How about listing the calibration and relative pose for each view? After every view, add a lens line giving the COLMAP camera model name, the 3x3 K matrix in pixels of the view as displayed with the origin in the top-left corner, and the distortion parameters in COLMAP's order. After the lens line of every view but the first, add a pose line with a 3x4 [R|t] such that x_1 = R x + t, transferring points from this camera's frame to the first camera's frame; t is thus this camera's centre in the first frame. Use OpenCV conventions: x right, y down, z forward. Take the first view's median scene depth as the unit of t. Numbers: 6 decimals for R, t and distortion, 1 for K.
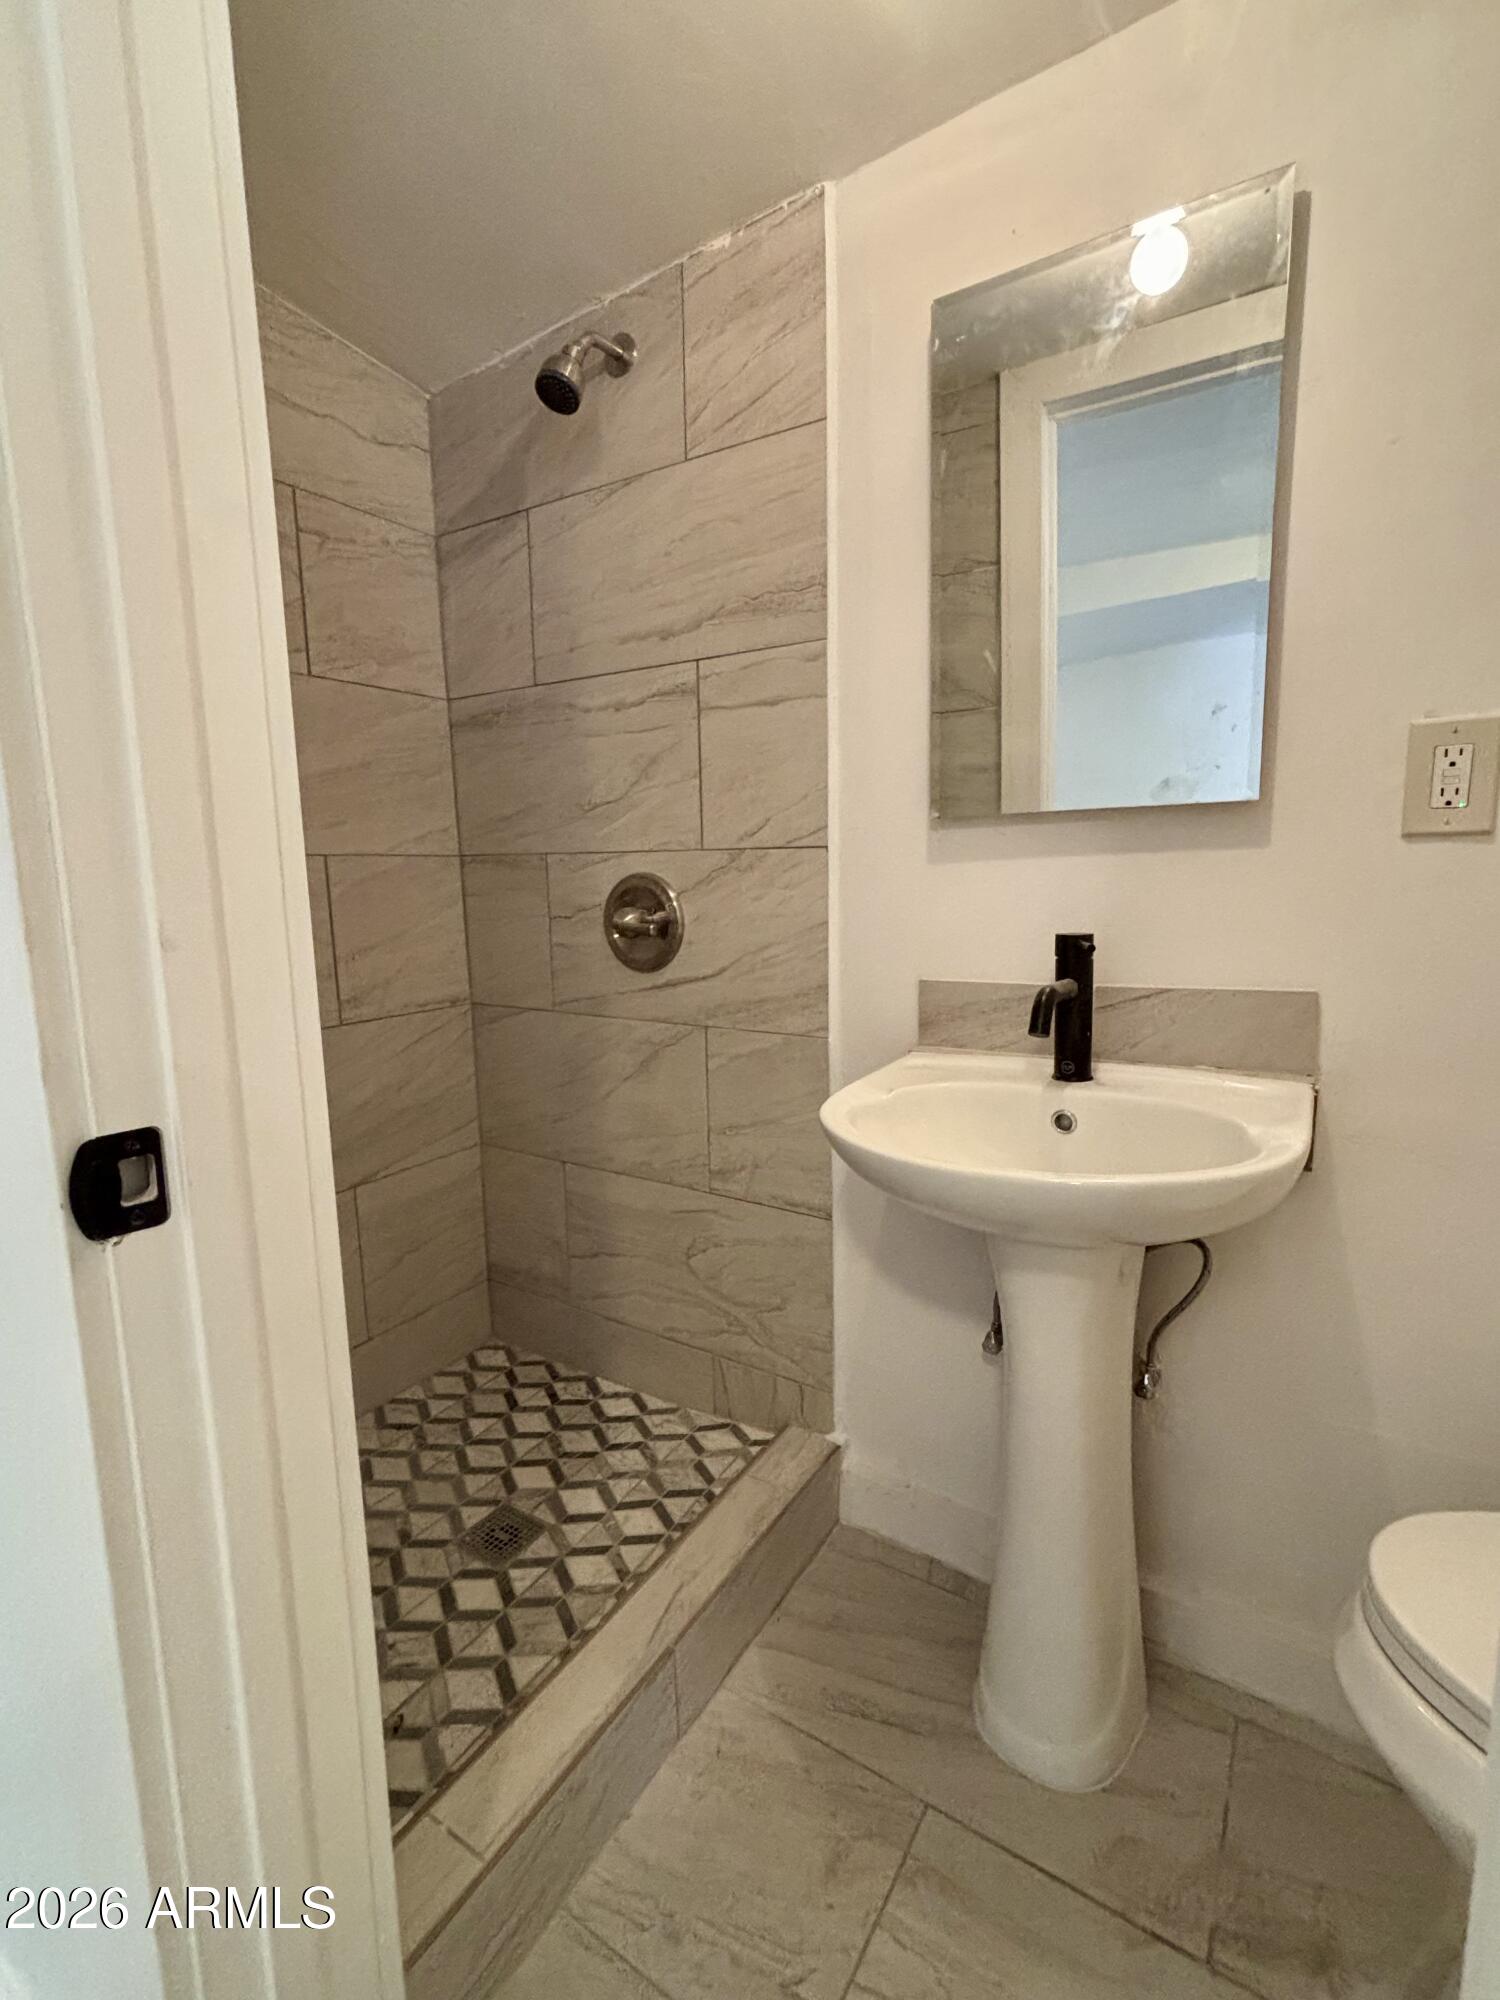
lens RADIAL K [[874.9, 0, 755.8], [0, 874.9, 1002.3], [0, 0, 1]] dist [0.001249, 0.000083]
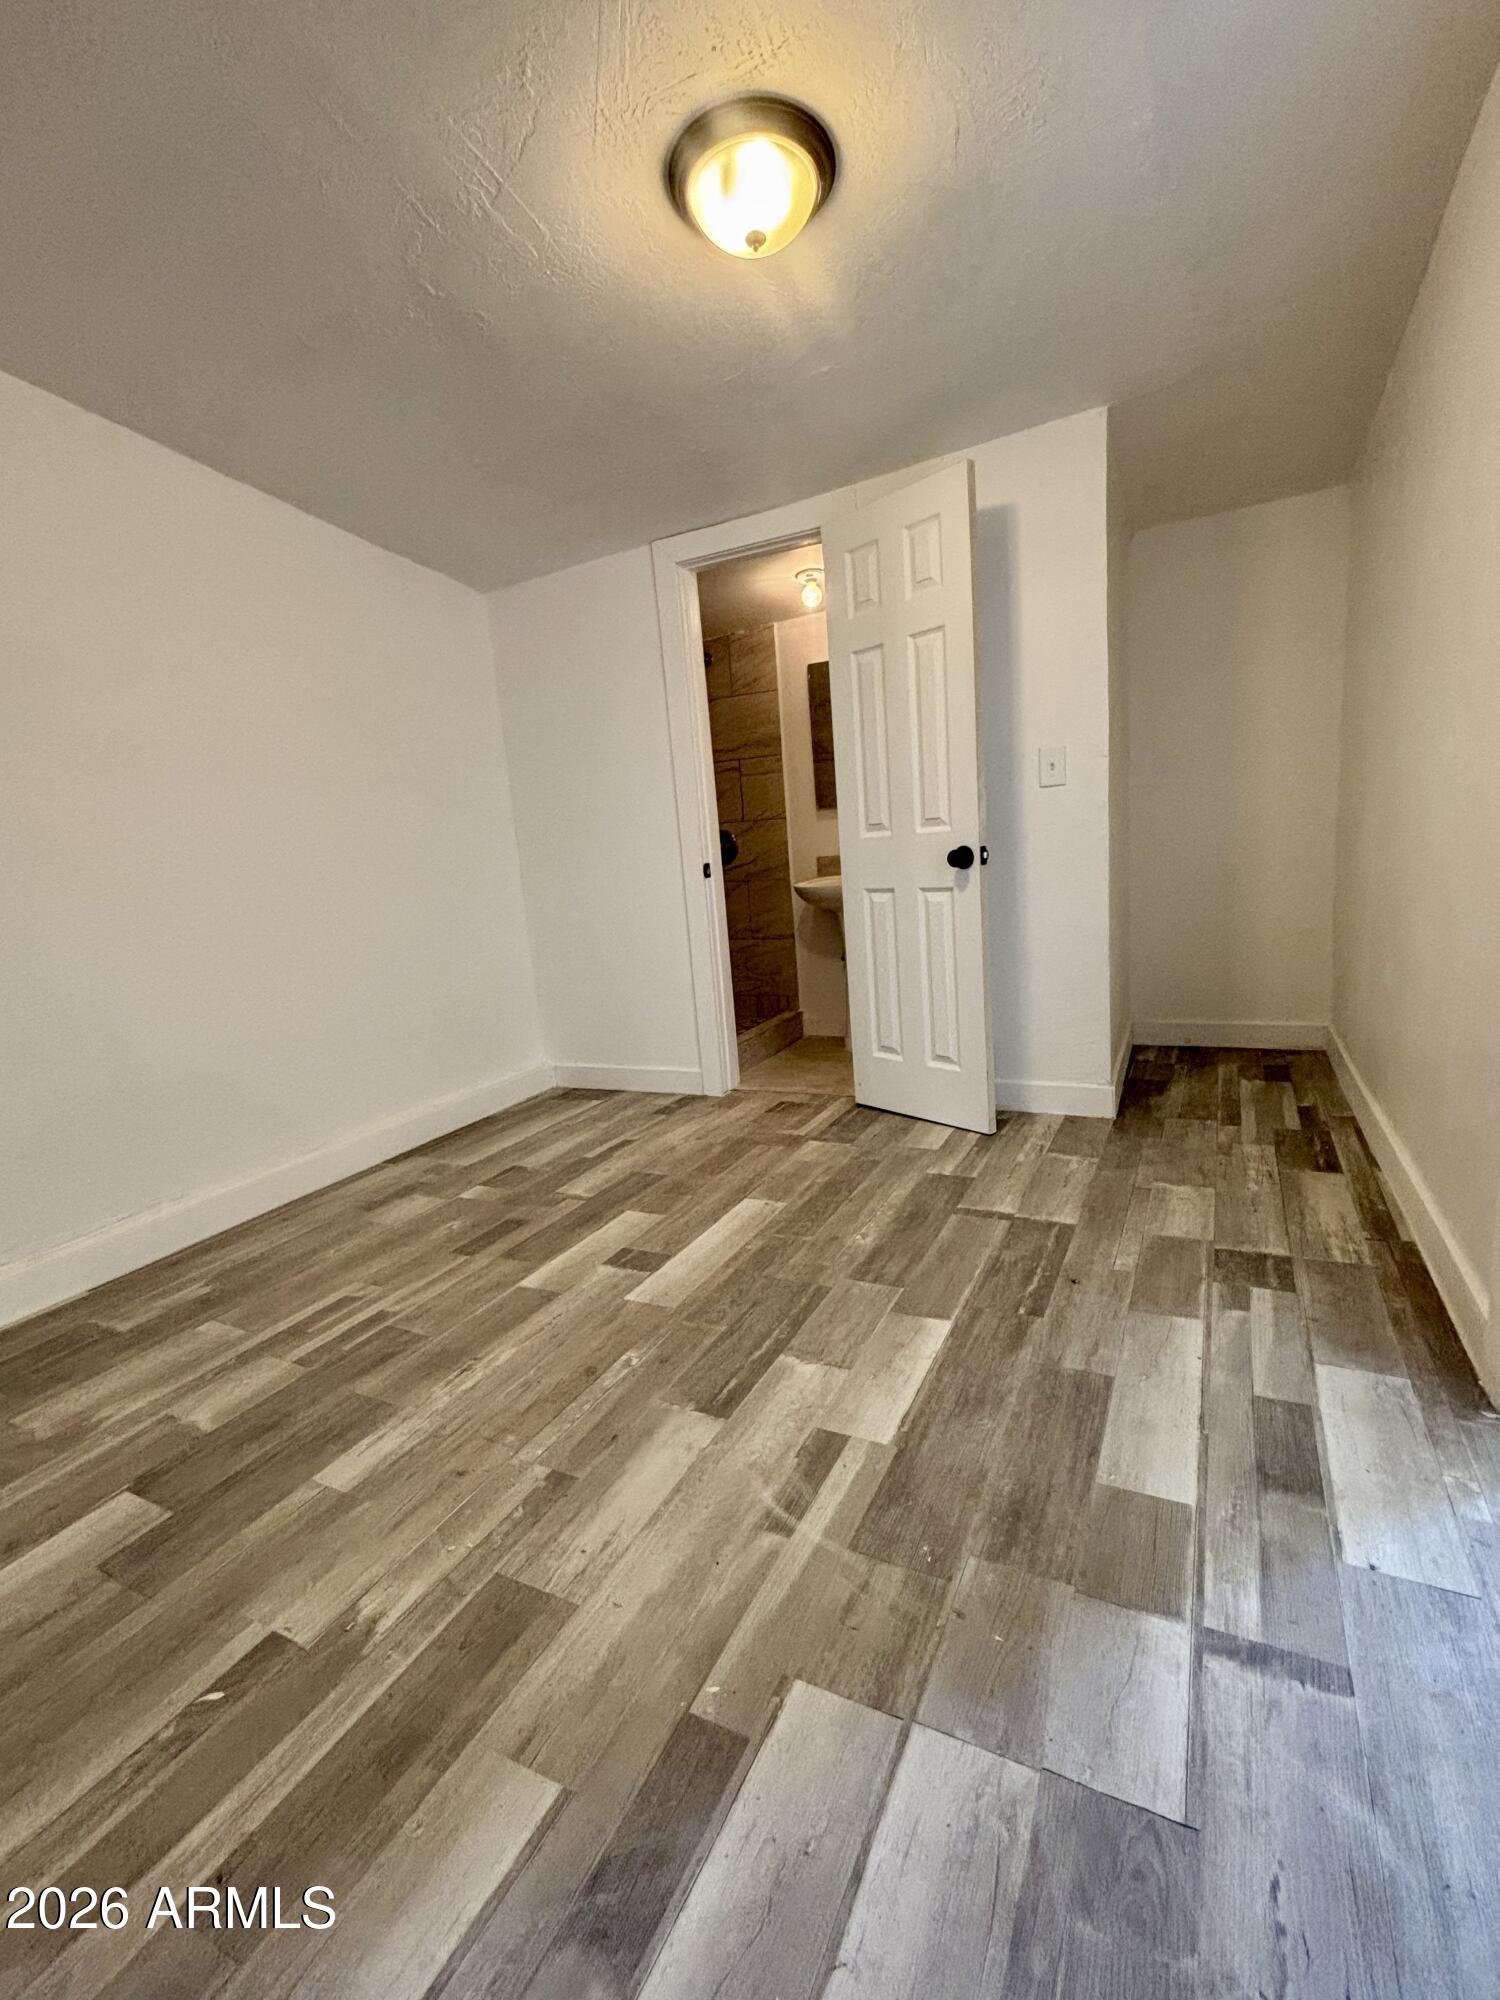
lens RADIAL K [[874.9, 0, 748.5], [0, 874.9, 1004.3], [0, 0, 1]] dist [0.001249, 0.000083]
pose [[0.995351, -0.072489, 0.063409, -0.364111], [0.069523, 0.996435, 0.047799, 0.404580], [-0.066648, -0.043168, 0.996842, -2.633729]]
